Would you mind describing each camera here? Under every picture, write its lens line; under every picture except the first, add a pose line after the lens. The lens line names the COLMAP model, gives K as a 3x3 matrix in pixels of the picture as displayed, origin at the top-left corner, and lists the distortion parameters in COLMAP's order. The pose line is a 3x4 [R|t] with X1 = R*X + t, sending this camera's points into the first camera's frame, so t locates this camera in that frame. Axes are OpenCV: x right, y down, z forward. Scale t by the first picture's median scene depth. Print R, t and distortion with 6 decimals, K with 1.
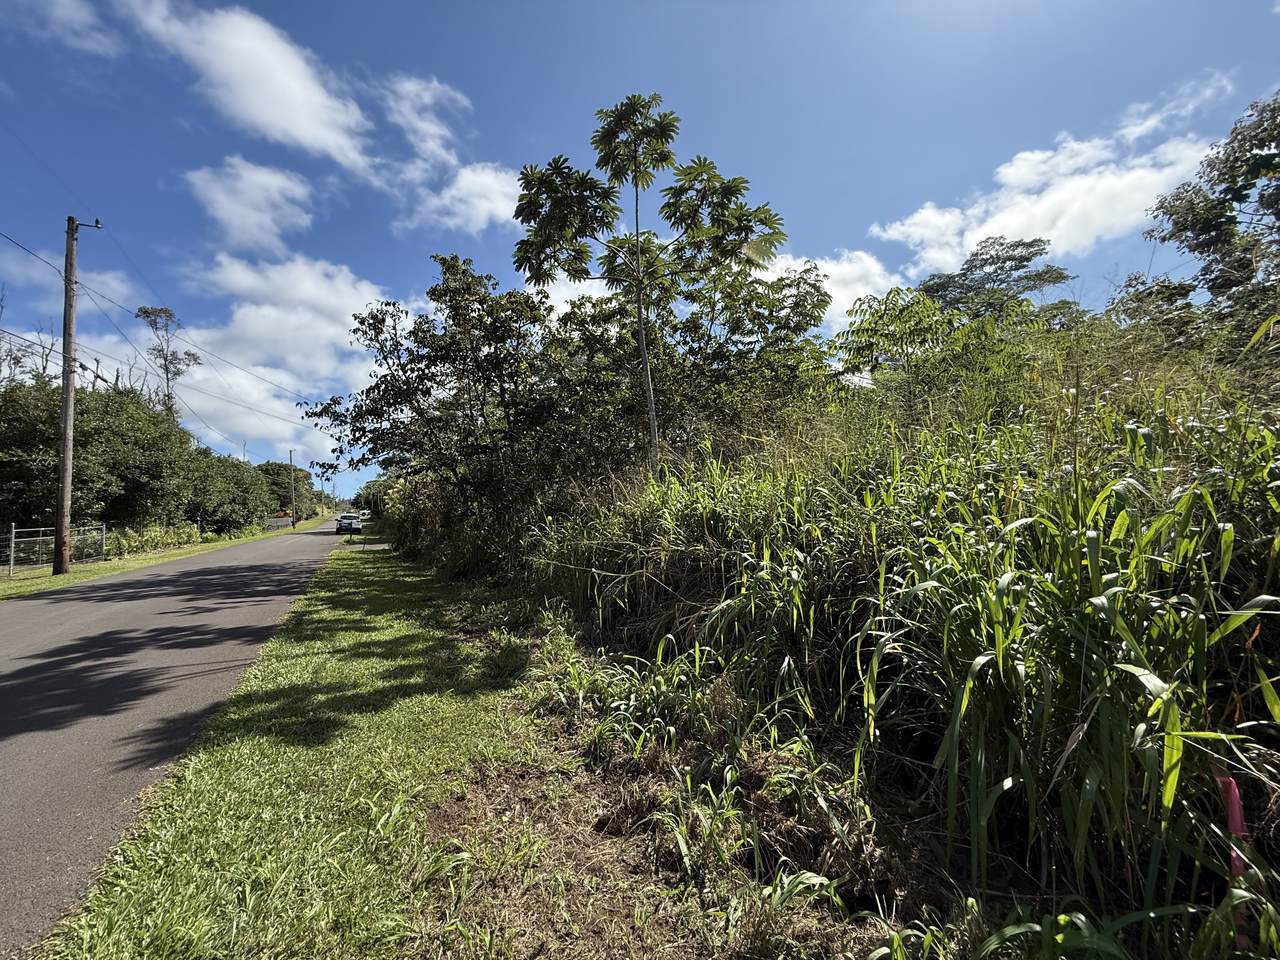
lens RADIAL K [[516.6, 0, 635.2], [0, 516.6, 479.2], [0, 0, 1]] dist [-0.000573, -0.000519]
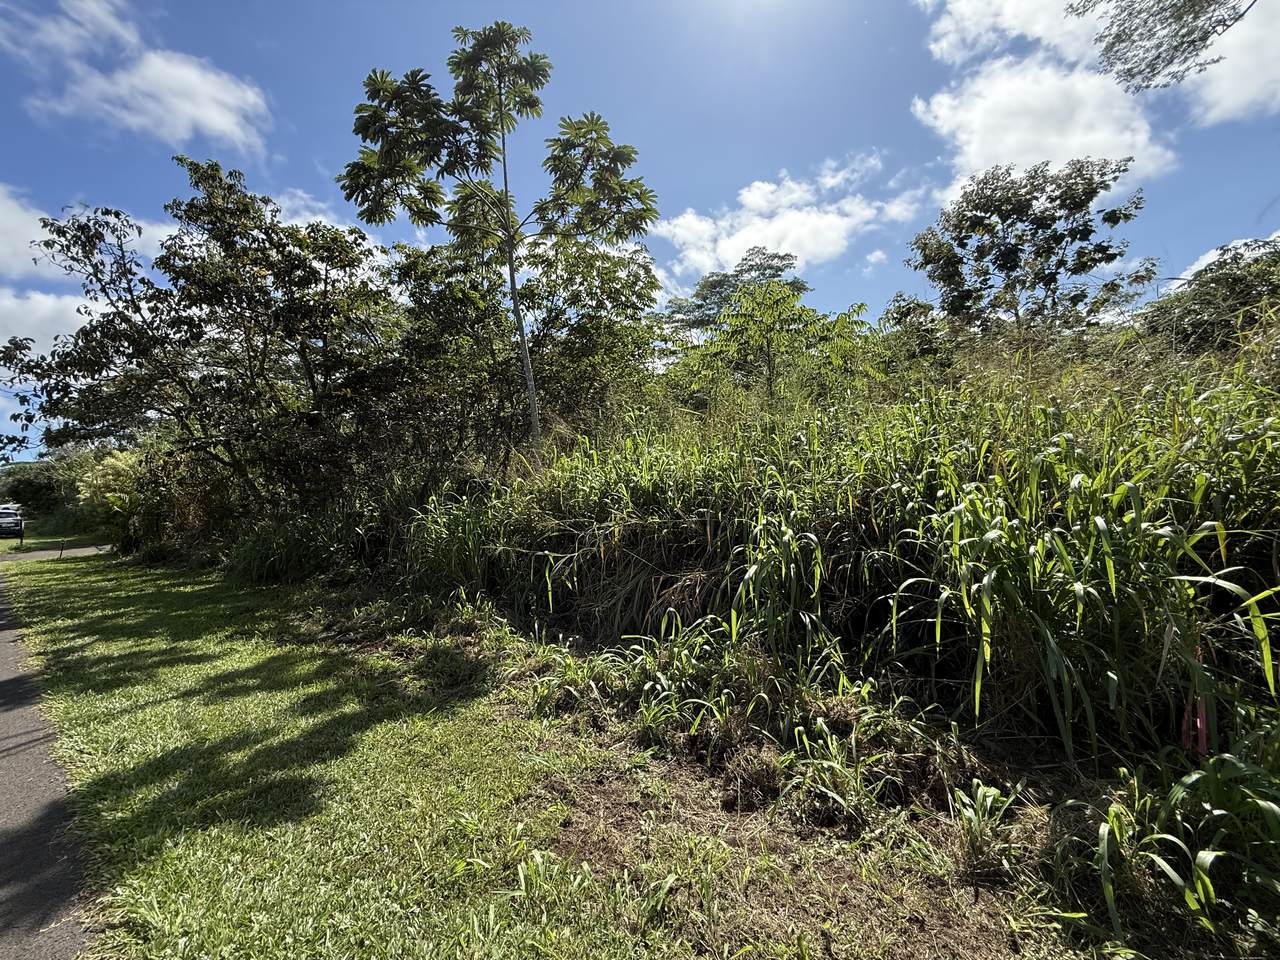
lens RADIAL K [[516.6, 0, 635.2], [0, 516.6, 479.2], [0, 0, 1]] dist [-0.000573, -0.000519]
pose [[0.914726, -0.027778, 0.403118, -0.176638], [0.009485, 0.998835, 0.047307, 0.003904], [-0.403963, -0.039449, 0.913924, 0.062716]]
